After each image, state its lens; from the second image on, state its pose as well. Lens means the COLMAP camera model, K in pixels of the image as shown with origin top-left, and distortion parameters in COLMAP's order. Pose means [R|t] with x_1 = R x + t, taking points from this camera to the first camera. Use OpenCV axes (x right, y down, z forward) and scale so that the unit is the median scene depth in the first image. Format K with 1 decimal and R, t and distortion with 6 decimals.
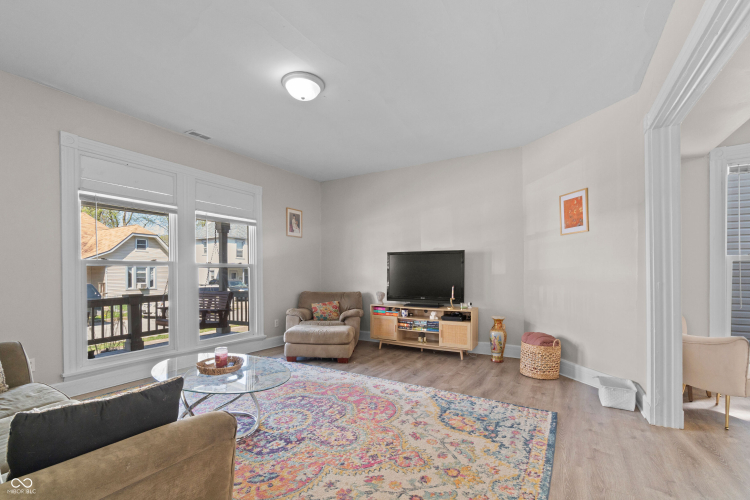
lens RADIAL K [[331.4, 0, 372.1], [0, 331.4, 271.3], [0, 0, 1]] dist [-0.002468, -0.000404]
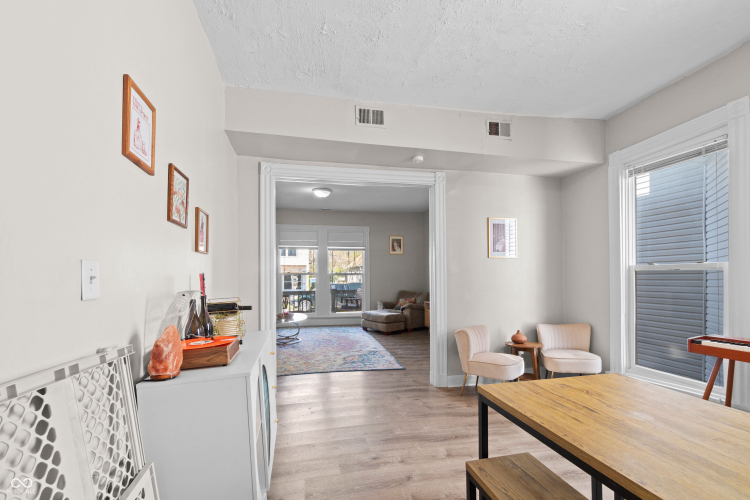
lens RADIAL K [[331.4, 0, 374.9], [0, 331.4, 273.7], [0, 0, 1]] dist [-0.002468, -0.000404]
pose [[0.680110, -0.001063, -0.733109, 1.069136], [0.004261, 0.999988, 0.002503, -0.025786], [0.733098, -0.004826, 0.680106, -0.132592]]
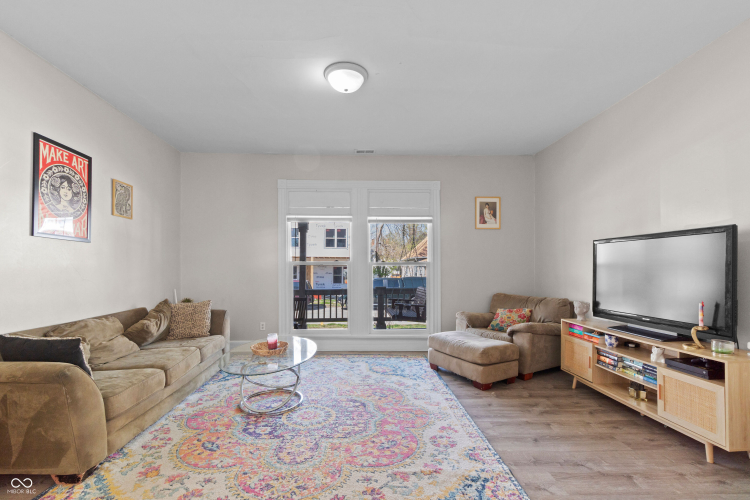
lens RADIAL K [[331.4, 0, 370.4], [0, 331.4, 265.3], [0, 0, 1]] dist [-0.002468, -0.000404]
pose [[0.538689, -0.004339, -0.842493, 0.431342], [0.000749, 0.999989, -0.004671, -0.008314], [0.842504, 0.001885, 0.538686, 0.370387]]
